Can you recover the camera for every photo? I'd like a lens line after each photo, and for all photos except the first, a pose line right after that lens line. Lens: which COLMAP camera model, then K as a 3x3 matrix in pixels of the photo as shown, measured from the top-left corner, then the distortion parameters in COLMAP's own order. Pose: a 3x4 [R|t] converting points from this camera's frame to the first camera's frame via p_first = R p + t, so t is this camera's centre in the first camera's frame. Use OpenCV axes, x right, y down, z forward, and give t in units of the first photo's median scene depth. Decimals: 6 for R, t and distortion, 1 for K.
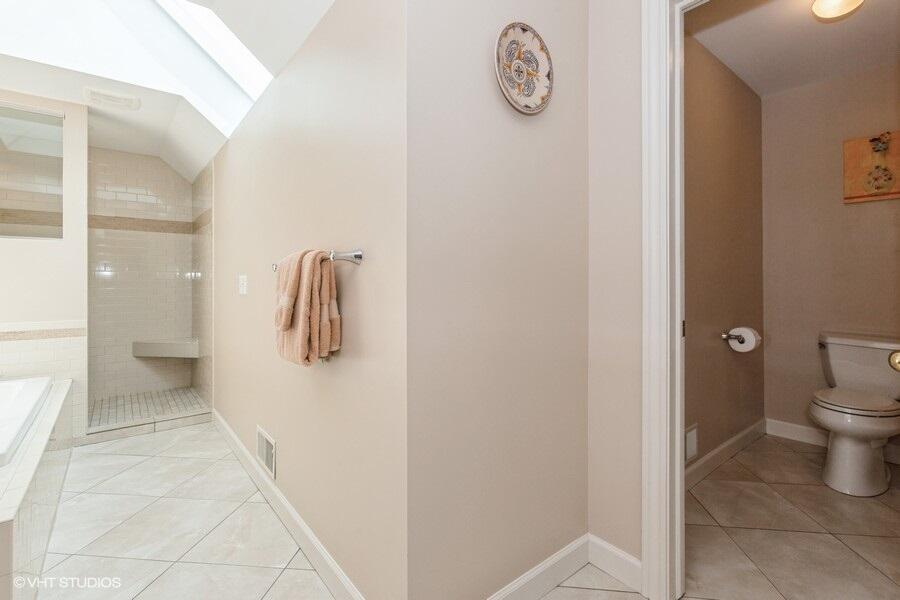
lens RADIAL K [[417.2, 0, 461.8], [0, 417.2, 280.5], [0, 0, 1]] dist [0.000706, 0.001056]
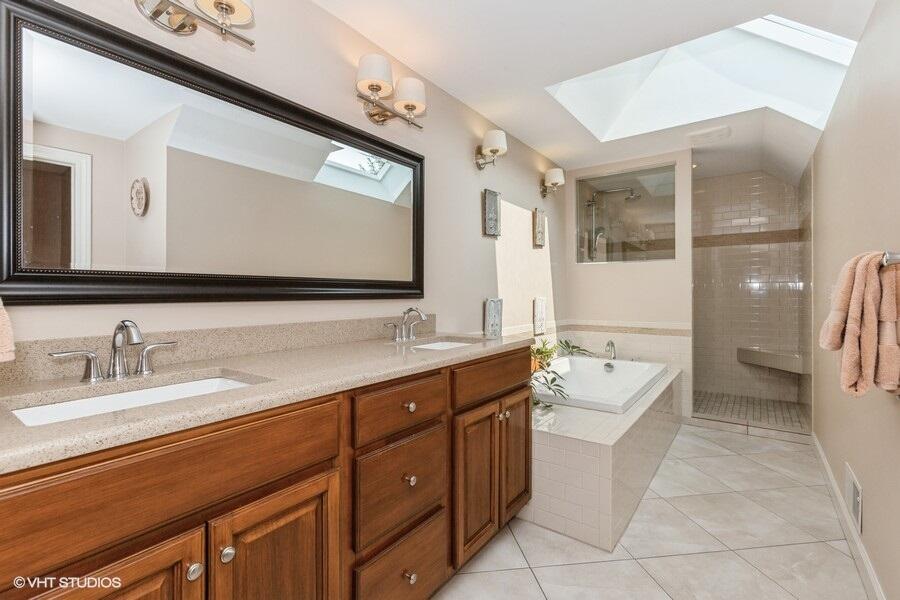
lens RADIAL K [[417.2, 0, 453.7], [0, 417.2, 294.8], [0, 0, 1]] dist [0.000706, 0.001056]
pose [[0.253930, 0.007379, -0.967194, 0.109766], [0.001410, 0.999967, 0.008000, -0.000286], [0.967221, -0.003395, 0.253912, 0.017111]]
